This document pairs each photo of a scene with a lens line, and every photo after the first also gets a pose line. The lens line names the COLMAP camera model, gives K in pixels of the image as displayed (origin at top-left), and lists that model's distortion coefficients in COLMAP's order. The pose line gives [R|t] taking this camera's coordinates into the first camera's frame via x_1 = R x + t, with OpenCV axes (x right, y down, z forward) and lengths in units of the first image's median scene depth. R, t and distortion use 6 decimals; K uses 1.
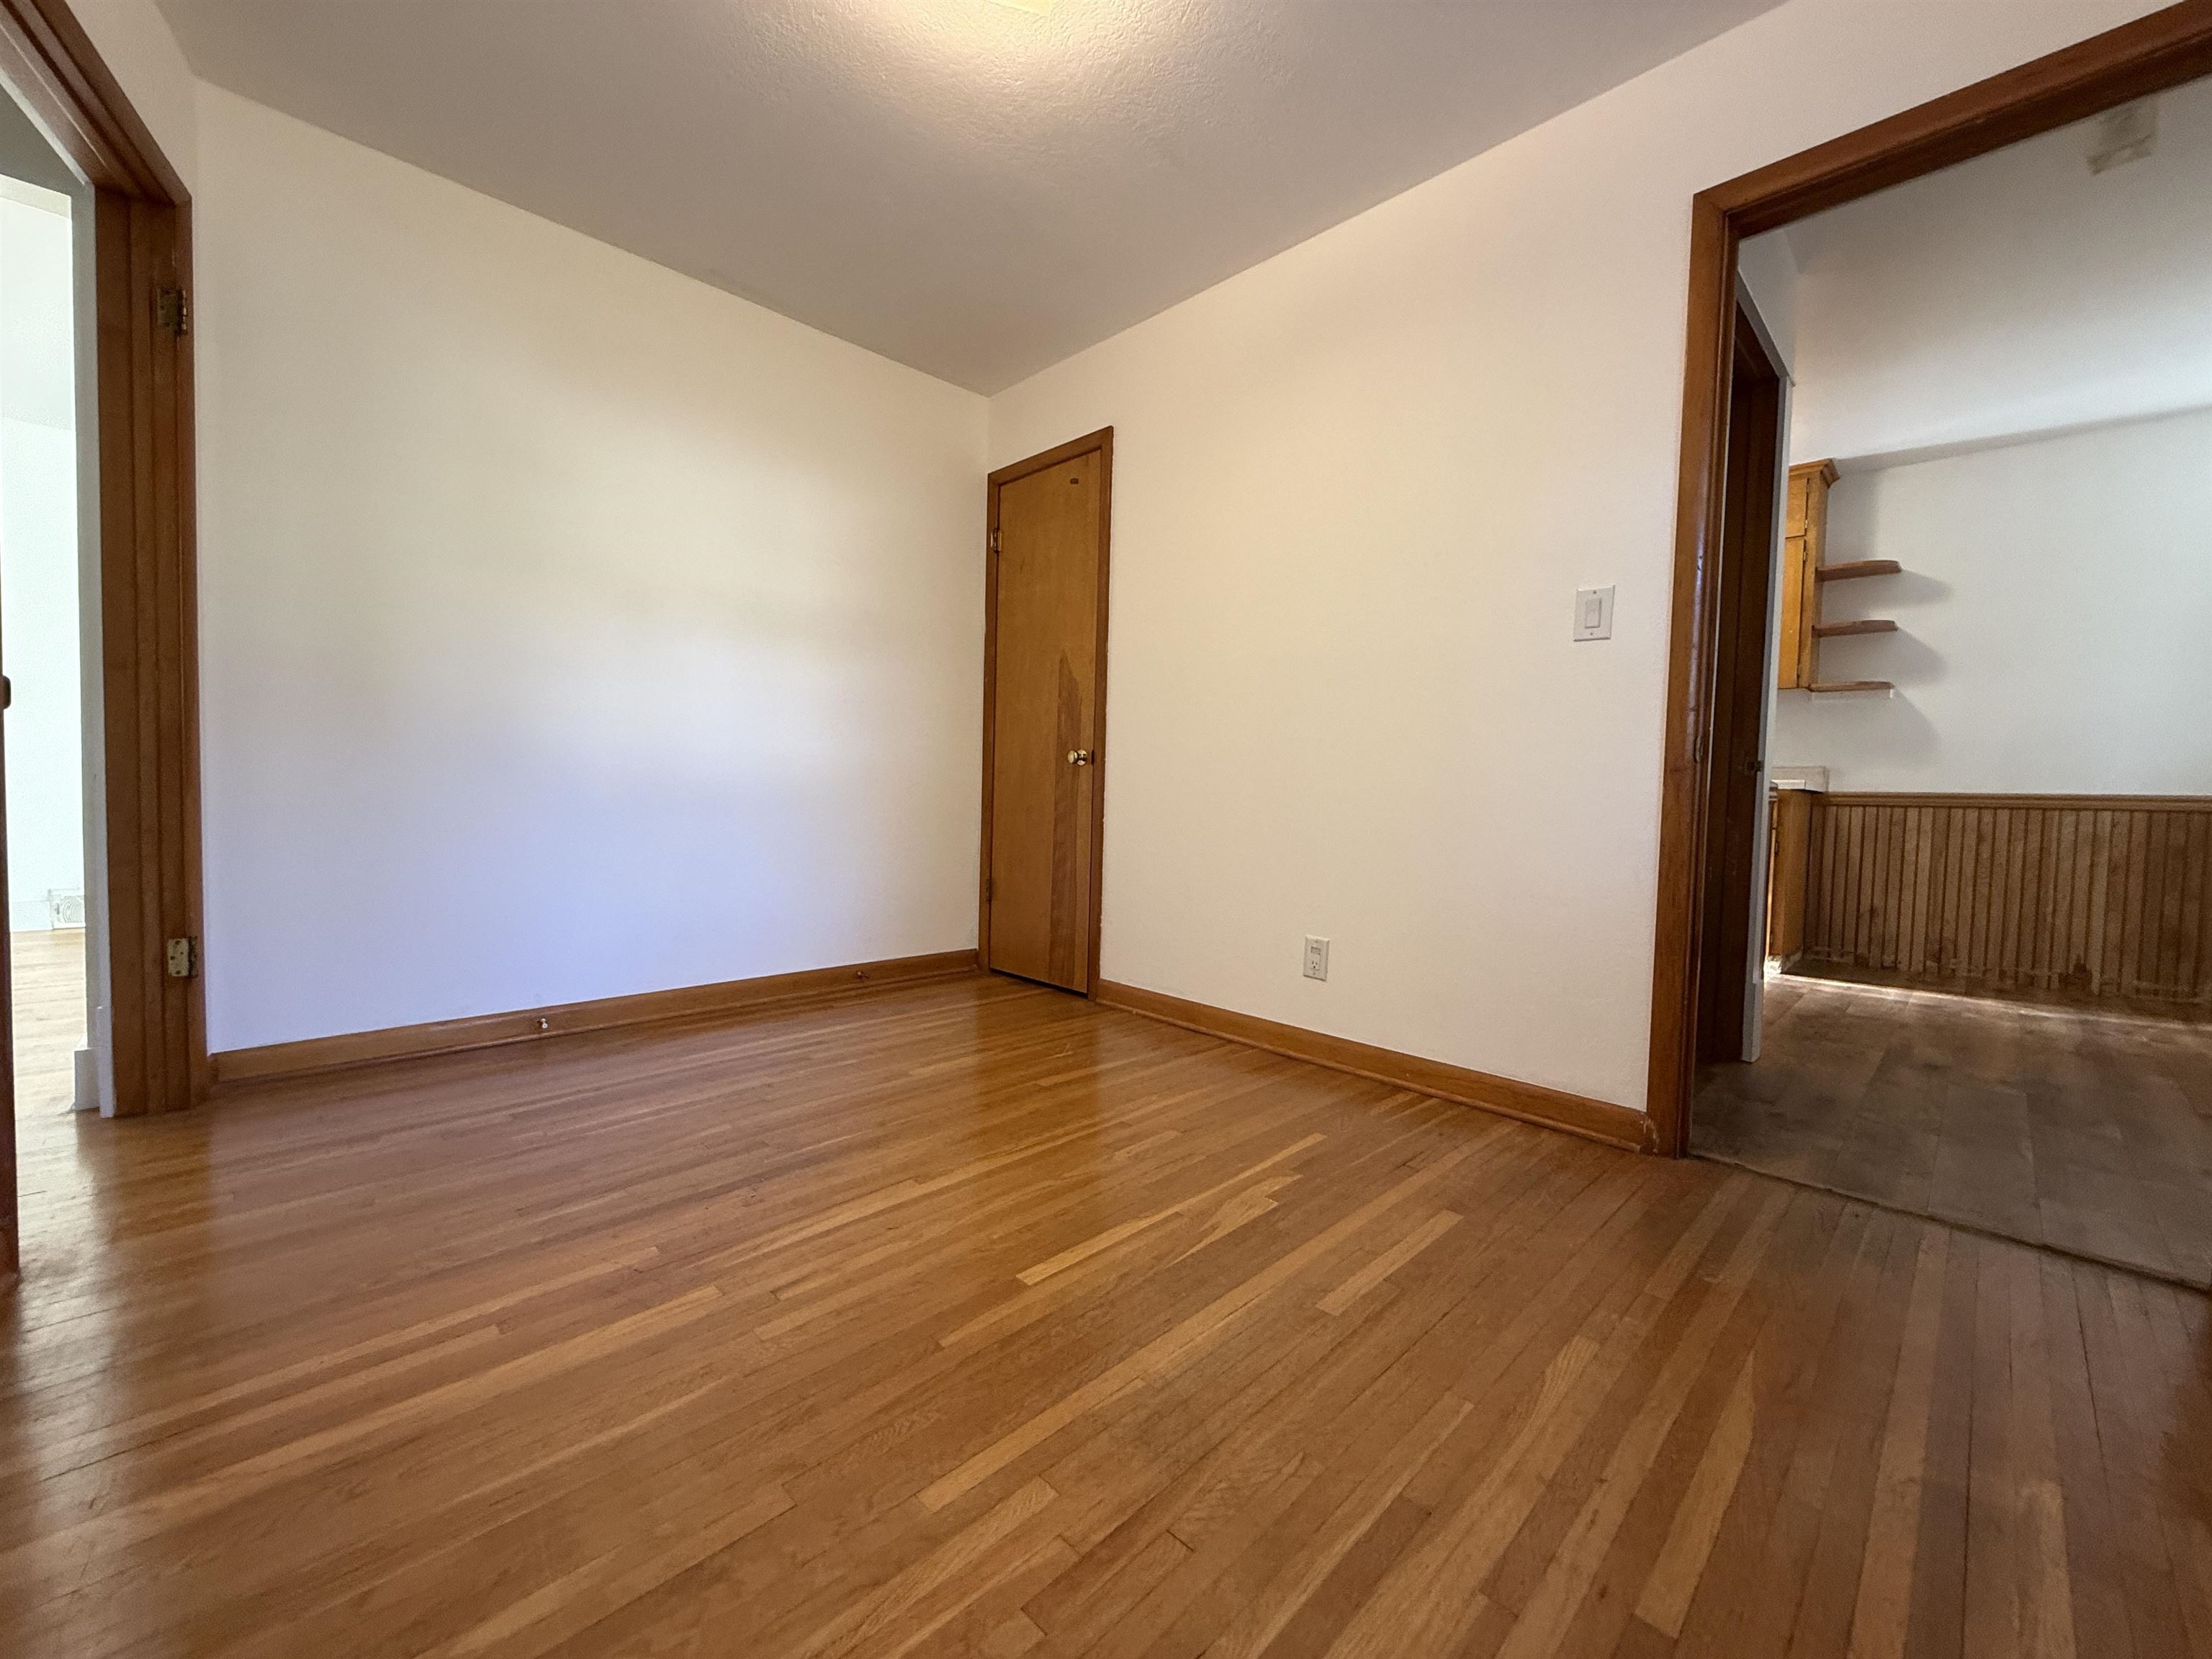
lens RADIAL K [[883.3, 0, 1101.9], [0, 883.3, 825.9], [0, 0, 1]] dist [-0.000199, -0.000077]
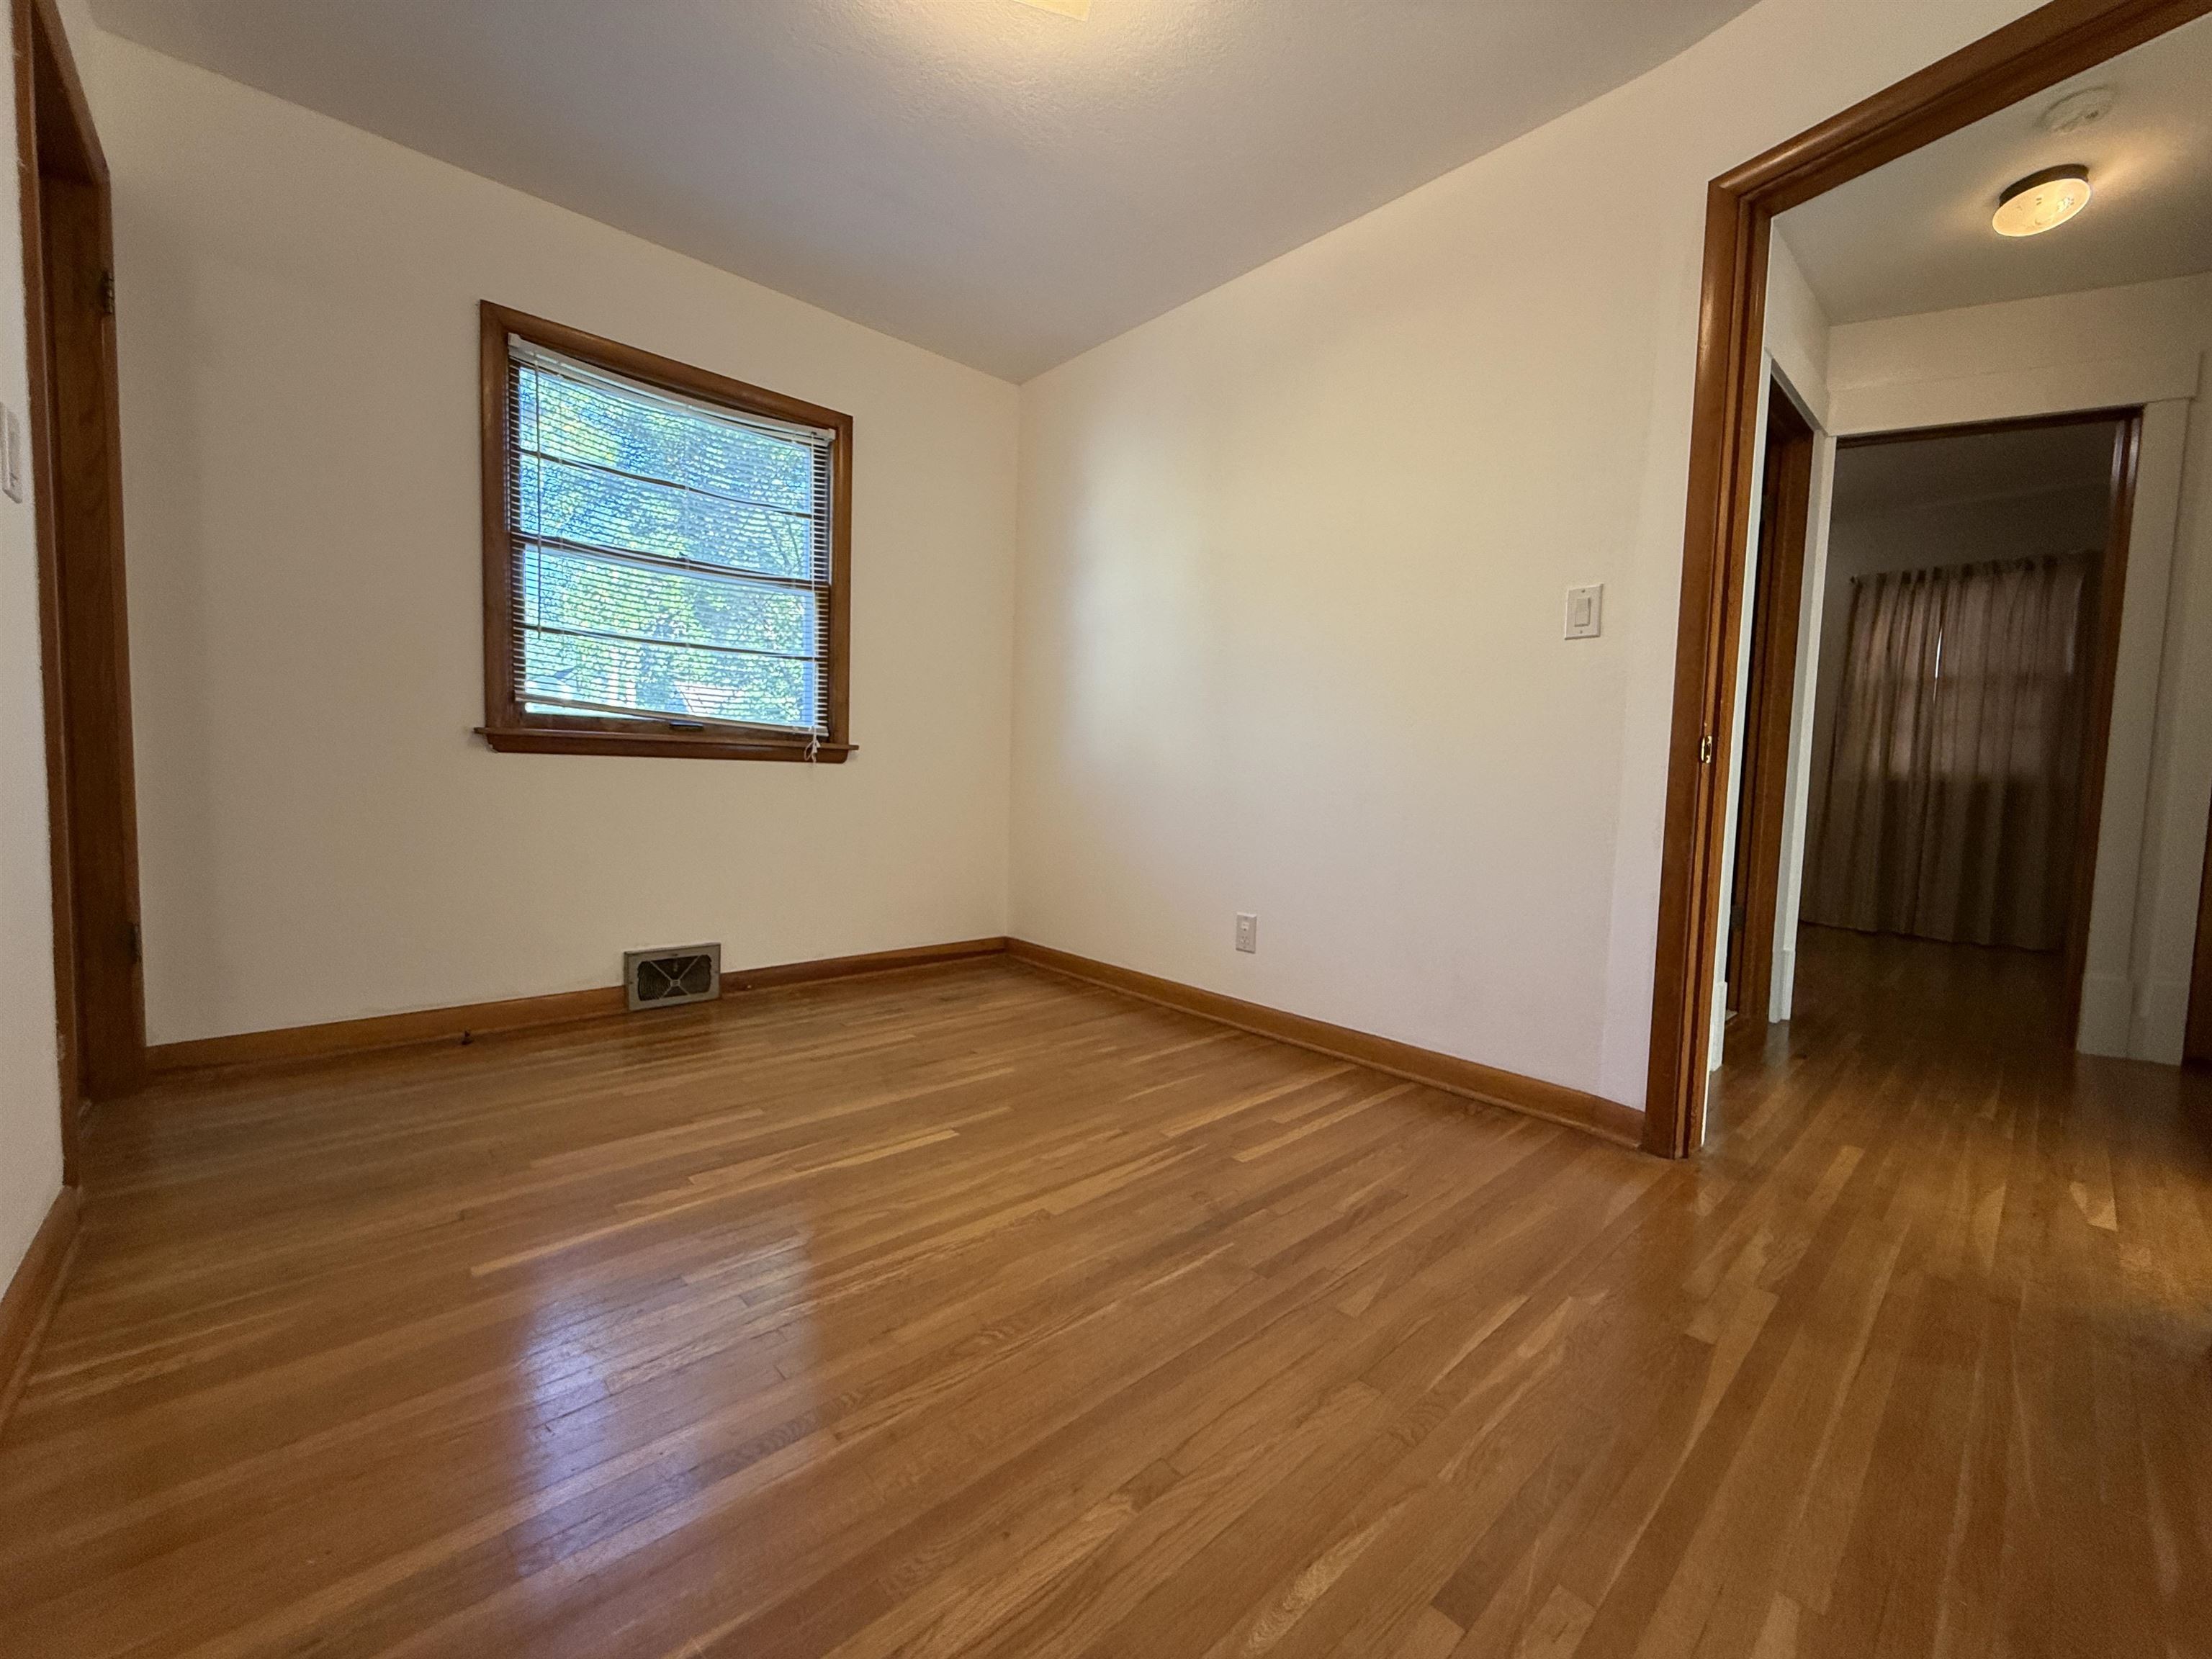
lens RADIAL K [[883.3, 0, 1101.9], [0, 883.3, 825.9], [0, 0, 1]] dist [-0.000199, -0.000077]
pose [[-0.998020, -0.052999, 0.033862, -0.208236], [-0.049195, 0.993287, 0.104697, -0.075167], [-0.039184, 0.102824, -0.993928, 1.420198]]
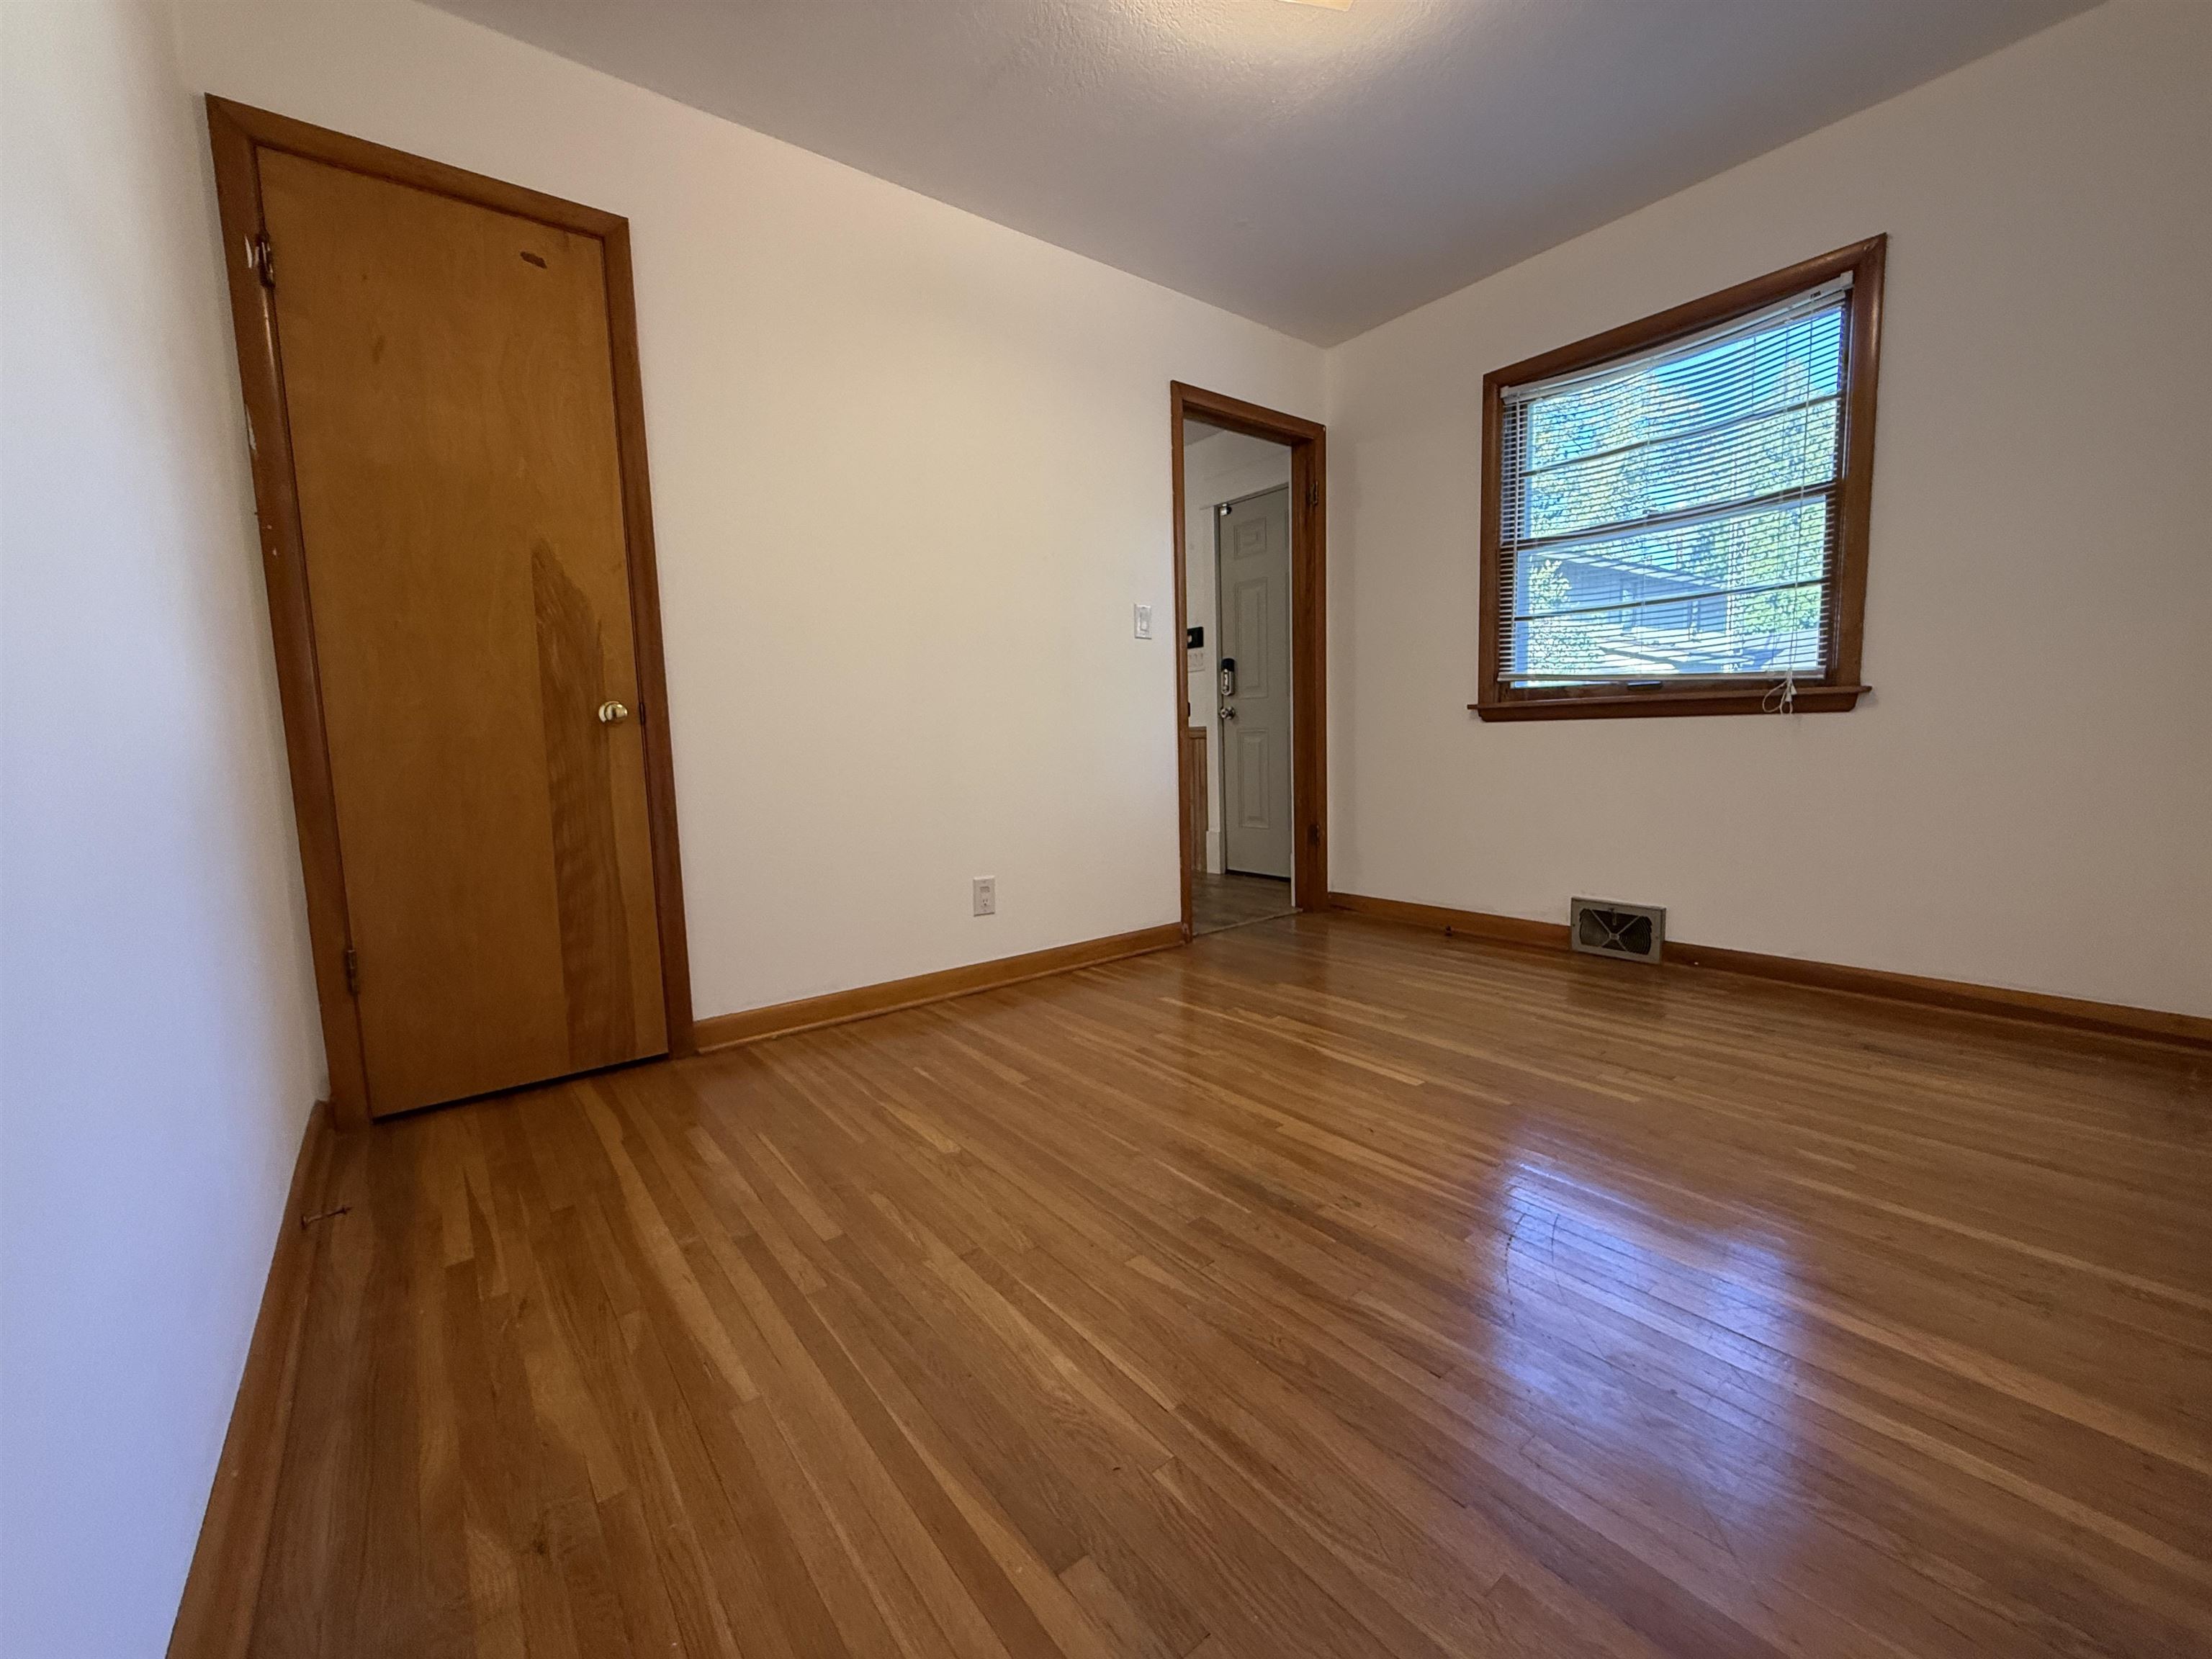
lens RADIAL K [[883.3, 0, 1101.9], [0, 883.3, 825.9], [0, 0, 1]] dist [-0.000199, -0.000077]
pose [[0.109734, -0.128593, 0.985608, -0.916214], [0.074821, 0.989851, 0.120816, -0.066885], [-0.991141, 0.060487, 0.118241, 0.803207]]
